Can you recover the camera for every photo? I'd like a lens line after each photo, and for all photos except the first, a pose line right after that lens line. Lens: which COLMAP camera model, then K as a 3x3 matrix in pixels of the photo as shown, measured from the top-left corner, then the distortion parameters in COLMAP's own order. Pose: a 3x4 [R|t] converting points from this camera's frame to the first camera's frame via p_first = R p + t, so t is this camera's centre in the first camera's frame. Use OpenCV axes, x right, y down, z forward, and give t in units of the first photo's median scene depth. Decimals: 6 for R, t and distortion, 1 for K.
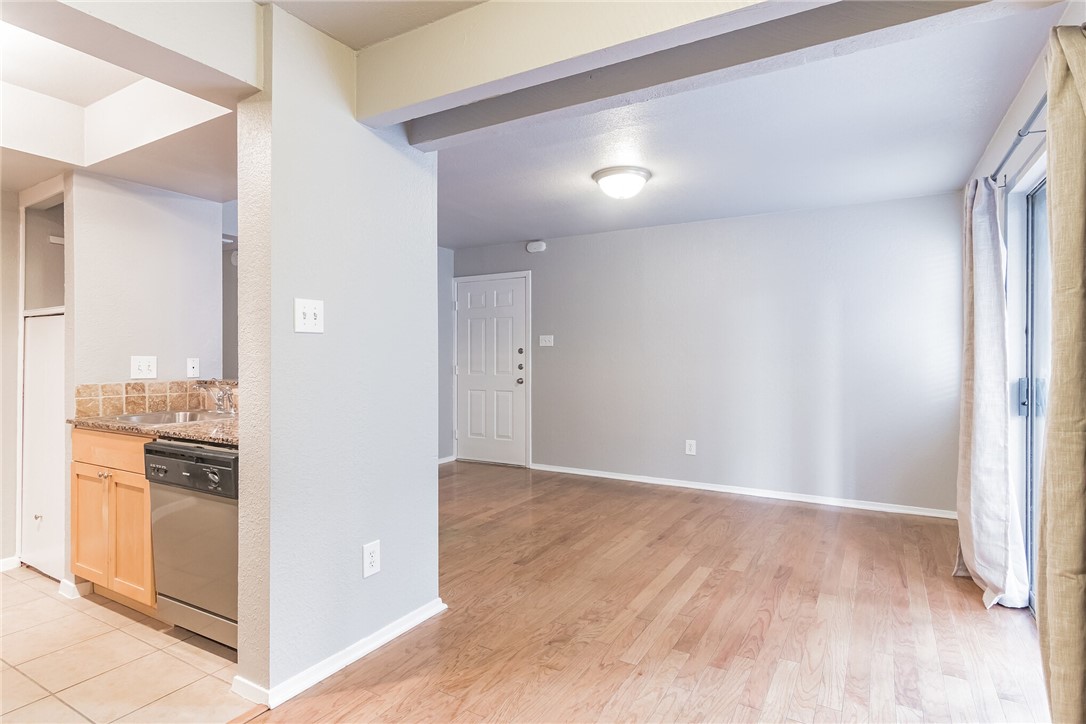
lens RADIAL K [[583.9, 0, 543.0], [0, 583.9, 362.0], [0, 0, 1]] dist [-0.002084, -0.000205]
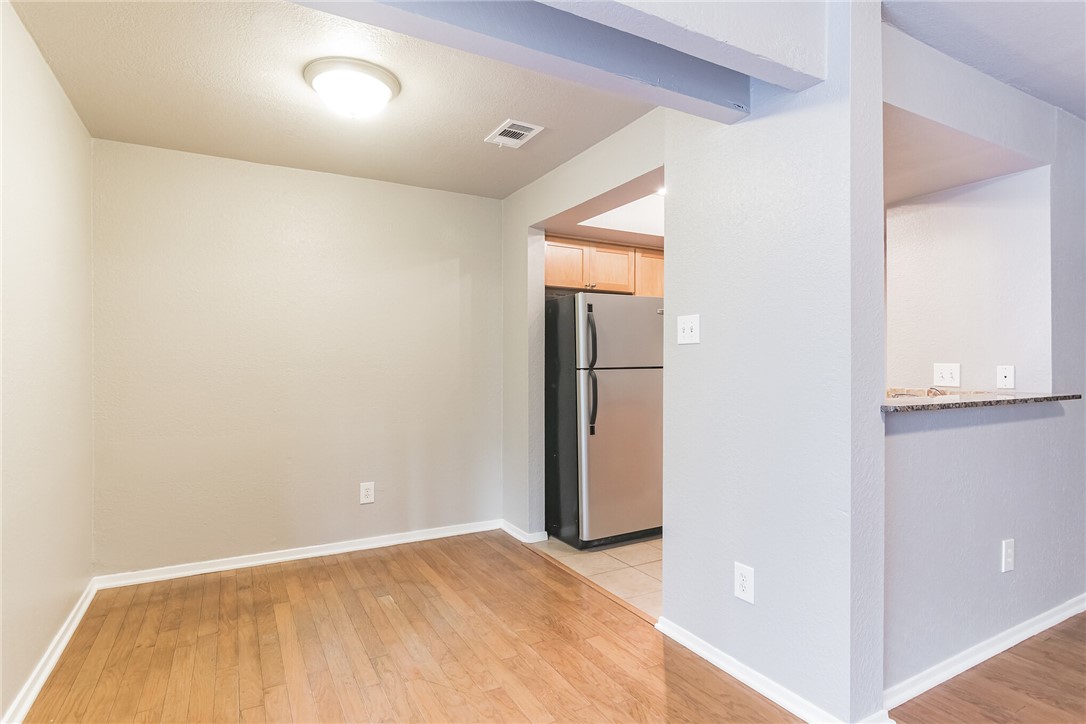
lens RADIAL K [[553.9, 0, 527.0], [0, 553.9, 361.0], [0, 0, 1]] dist [0.002671, 0.000612]
pose [[-0.527982, -0.002131, -0.849253, 0.535551], [-0.006682, 0.999976, 0.001645, -0.011932], [0.849230, 0.006543, -0.527983, 0.983085]]
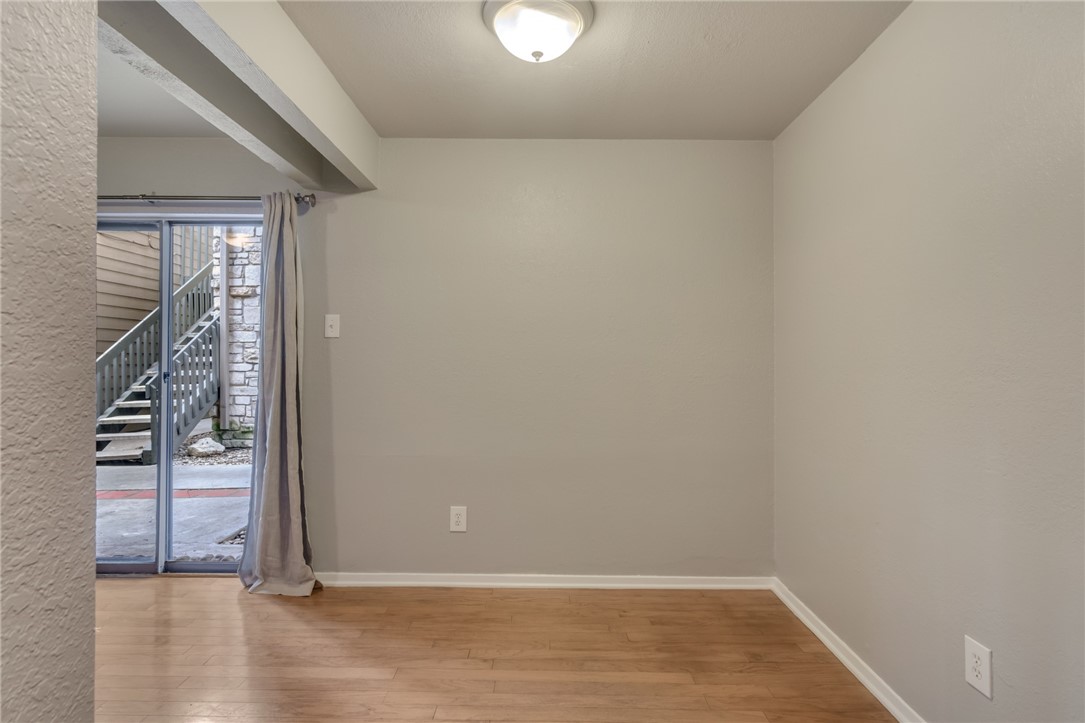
lens RADIAL K [[553.4, 0, 526.5], [0, 553.4, 360.5], [0, 0, 1]] dist [0.002671, 0.000612]
pose [[-0.489937, 0.002296, 0.871755, -0.617886], [0.006788, 0.999976, 0.001181, -0.009940], [-0.871731, 0.006496, -0.489941, 0.655927]]
